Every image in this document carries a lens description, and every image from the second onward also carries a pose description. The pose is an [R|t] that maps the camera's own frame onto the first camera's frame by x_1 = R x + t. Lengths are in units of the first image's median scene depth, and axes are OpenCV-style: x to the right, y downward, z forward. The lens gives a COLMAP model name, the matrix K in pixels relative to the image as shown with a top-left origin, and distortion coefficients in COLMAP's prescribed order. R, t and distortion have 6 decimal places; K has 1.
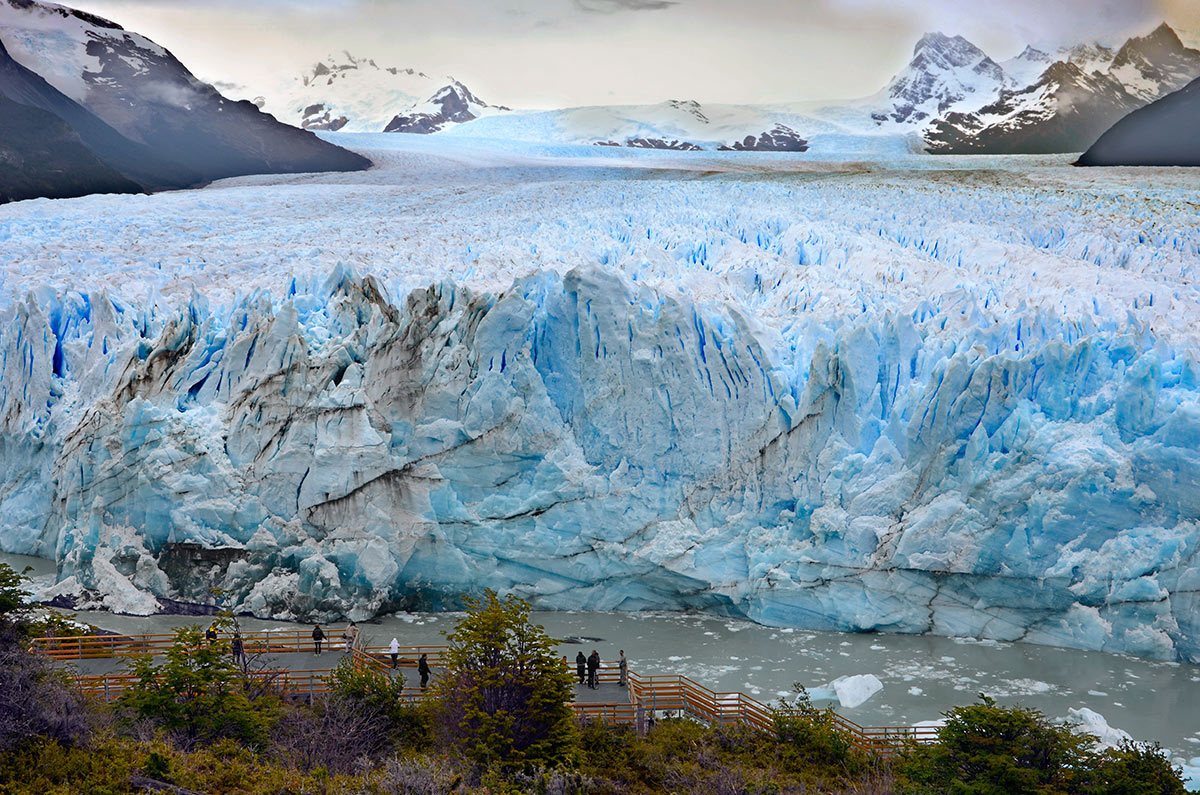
lens RADIAL K [[1605.4, 0, 602.4], [0, 1605.4, 395.1], [0, 0, 1]] dist [0.102117, 0.374416]
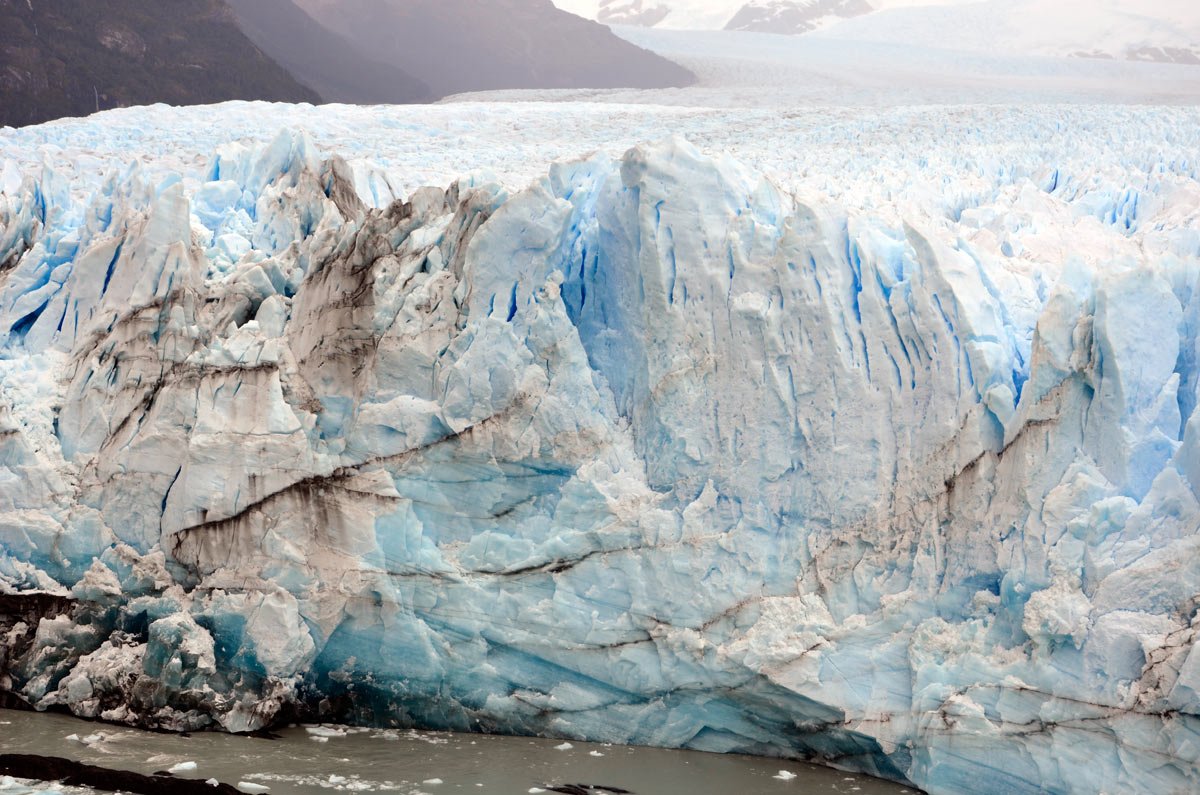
lens RADIAL K [[2557.3, 0, 604.3], [0, 2557.3, 399.7], [0, 0, 1]] dist [0.411821, 1.188455]
pose [[0.983697, 0.056106, -0.170860, 0.132823], [-0.059700, 0.998089, -0.015963, 0.027367], [0.169638, 0.025903, 0.985166, 0.093324]]
